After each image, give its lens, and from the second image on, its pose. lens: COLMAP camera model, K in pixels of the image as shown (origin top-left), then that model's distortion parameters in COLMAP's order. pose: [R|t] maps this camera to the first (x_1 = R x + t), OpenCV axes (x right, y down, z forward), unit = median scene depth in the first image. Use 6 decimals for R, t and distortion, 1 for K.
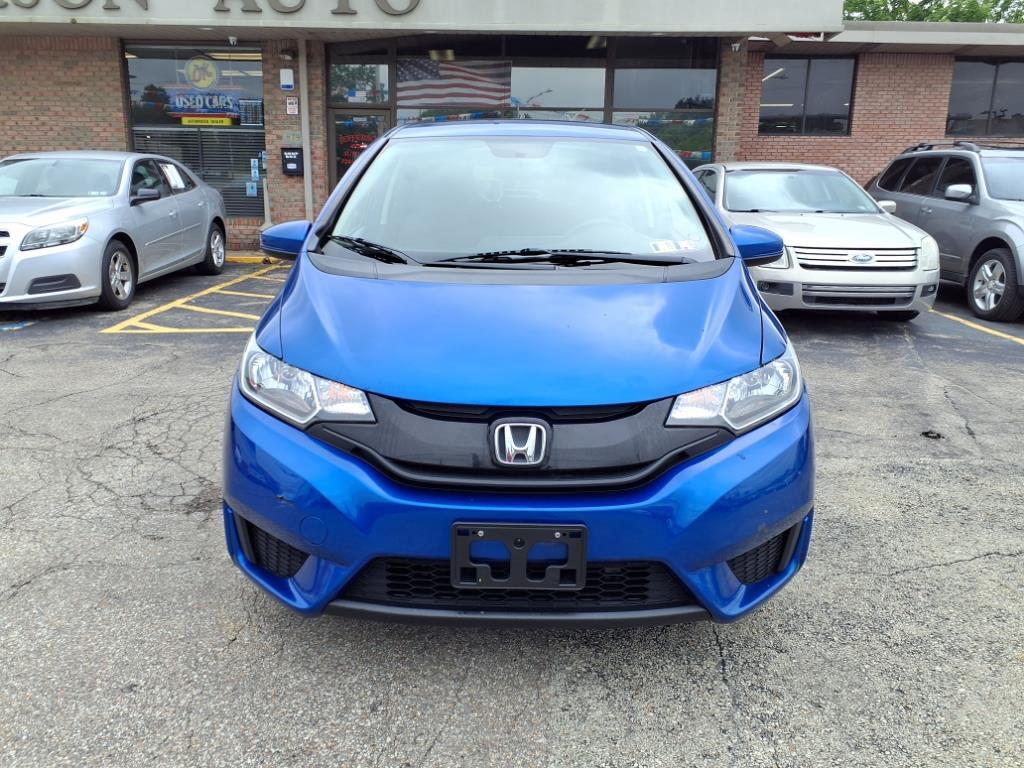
lens RADIAL K [[820.9, 0, 509.2], [0, 820.9, 383.3], [0, 0, 1]] dist [0.022505, -0.030606]
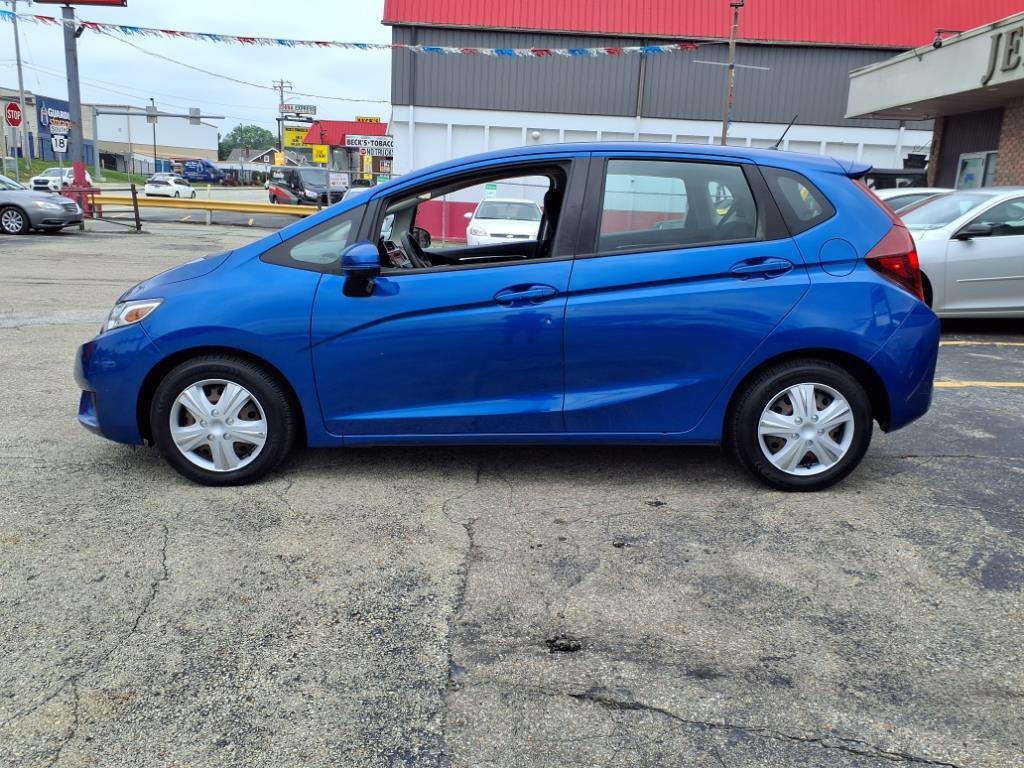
lens RADIAL K [[820.9, 0, 510.0], [0, 820.9, 388.7], [0, 0, 1]] dist [0.022505, -0.030606]
pose [[0.014236, 0.216243, -0.976236, 1.045452], [-0.267846, 0.941479, 0.204638, -0.213072], [0.963357, 0.258567, 0.071323, 0.892068]]
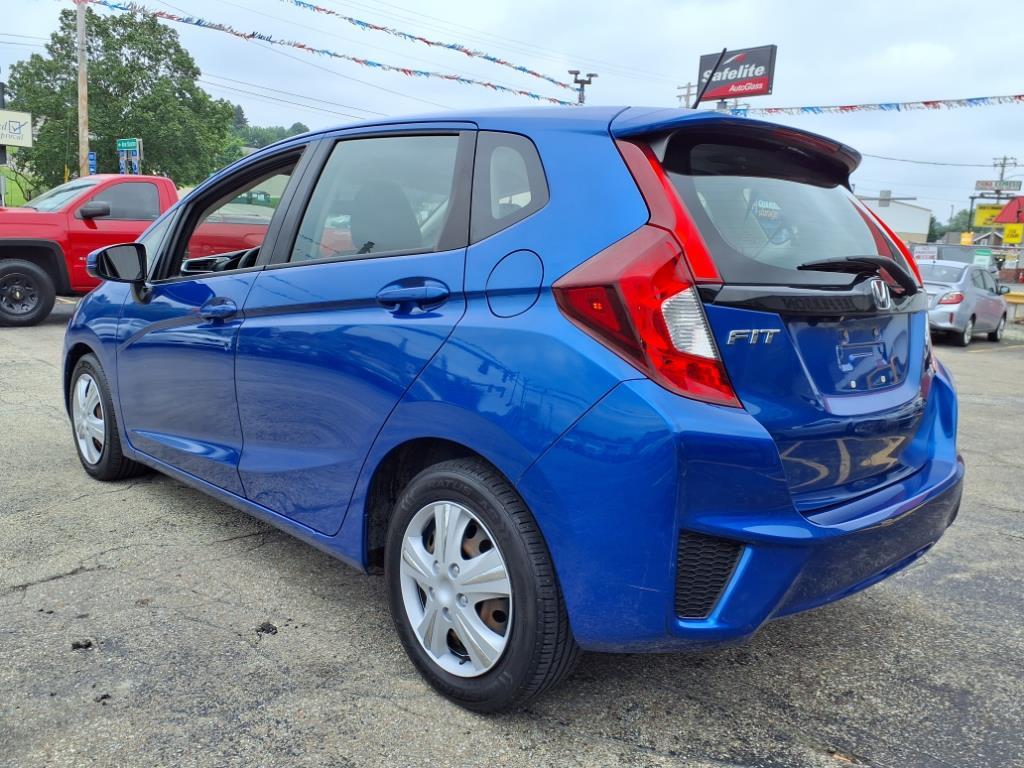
lens RADIAL K [[820.9, 0, 513.6], [0, 820.9, 381.9], [0, 0, 1]] dist [0.022505, -0.030606]
pose [[-0.711234, 0.062718, -0.700152, 0.513014], [-0.224343, 0.923676, 0.310635, -0.347929], [0.666196, 0.378008, -0.642879, 1.556967]]
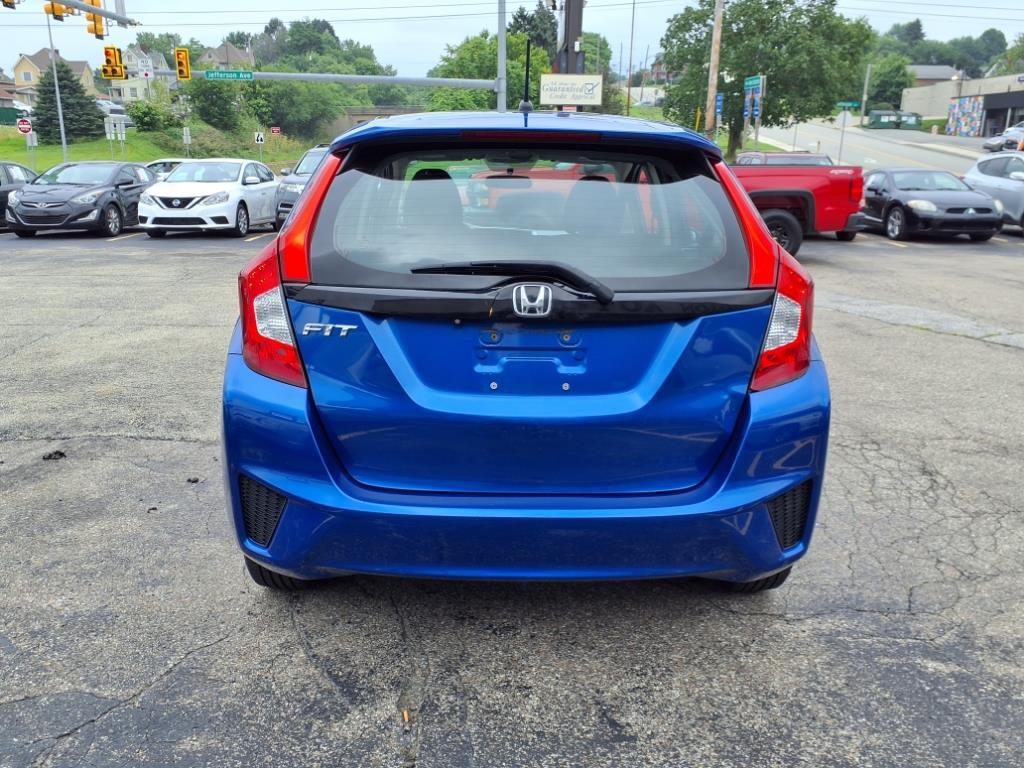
lens RADIAL K [[820.9, 0, 507.6], [0, 820.9, 384.2], [0, 0, 1]] dist [0.022505, -0.030606]
pose [[-0.999354, -0.018616, -0.030750, 0.037050], [-0.031227, 0.873311, 0.486161, -0.479369], [0.017804, 0.486807, -0.873328, 1.803785]]
